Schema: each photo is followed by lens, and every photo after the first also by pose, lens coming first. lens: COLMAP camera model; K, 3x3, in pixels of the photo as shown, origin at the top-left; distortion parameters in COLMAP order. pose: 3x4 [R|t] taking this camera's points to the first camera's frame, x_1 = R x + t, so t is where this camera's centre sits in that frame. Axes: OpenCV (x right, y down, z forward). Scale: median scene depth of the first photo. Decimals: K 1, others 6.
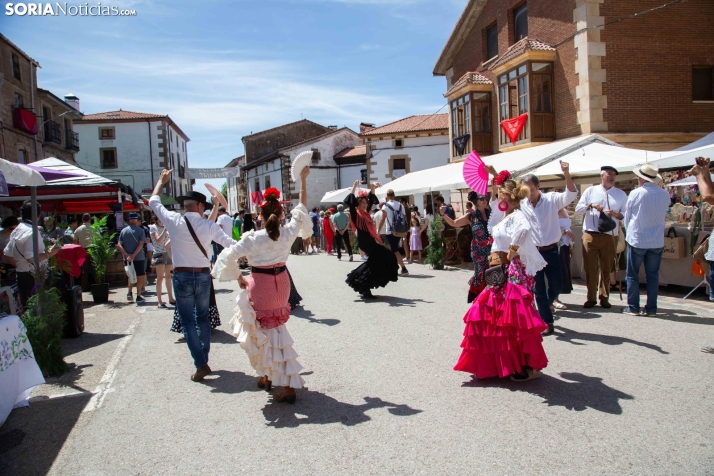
lens RADIAL K [[484.0, 0, 357.0], [0, 484.0, 238.0], [0, 0, 1]] dist [-0.128506, 0.076019]
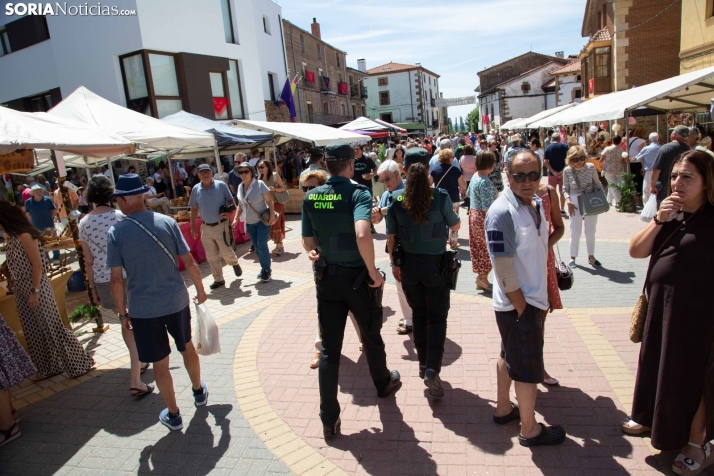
lens RADIAL K [[484.0, 0, 357.0], [0, 484.0, 238.0], [0, 0, 1]] dist [-0.128506, 0.076019]
pose [[0.855131, 0.076454, -0.512743, 0.226306], [0.017628, 0.984205, 0.176152, 0.001586], [0.518112, -0.159671, 0.840277, -0.426760]]
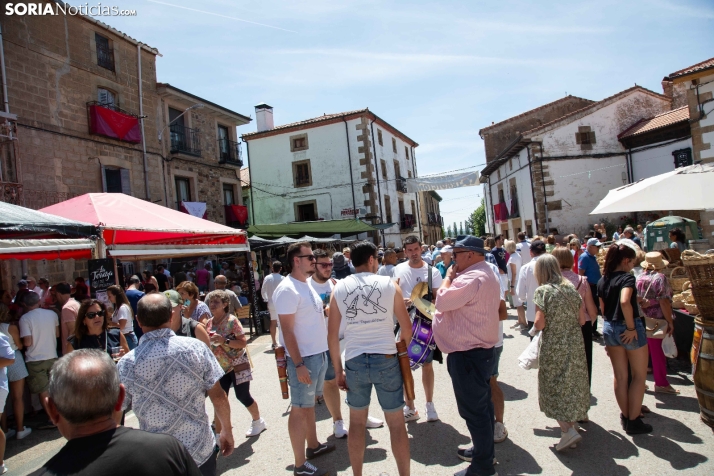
lens RADIAL K [[484.0, 0, 357.0], [0, 484.0, 238.0], [0, 0, 1]] dist [-0.128506, 0.076019]
pose [[0.846278, -0.040148, -0.531227, -0.022330], [0.022456, 0.998958, -0.039723, -0.027267], [0.532268, 0.021687, 0.846298, 0.360623]]
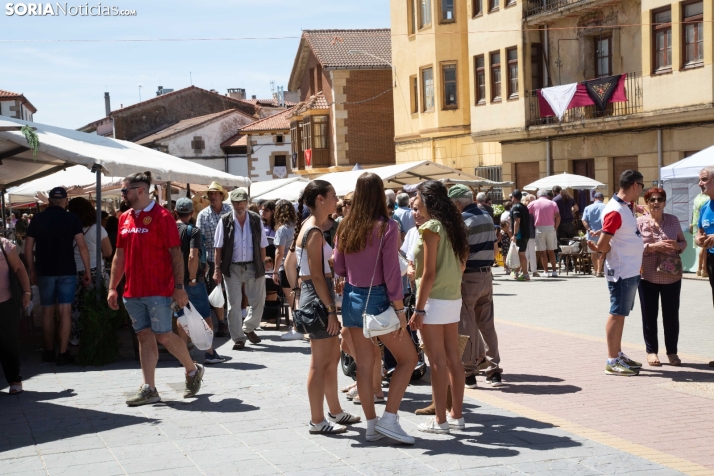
lens RADIAL K [[1122.3, 0, 357.0], [0, 1122.3, 238.0], [0, 0, 1]] dist [0.225748, -0.016148]
pose [[0.999971, 0.007340, 0.001910, 0.209800], [-0.007297, 0.999737, -0.021759, 0.043784], [-0.002069, 0.021744, 0.999761, -1.104200]]
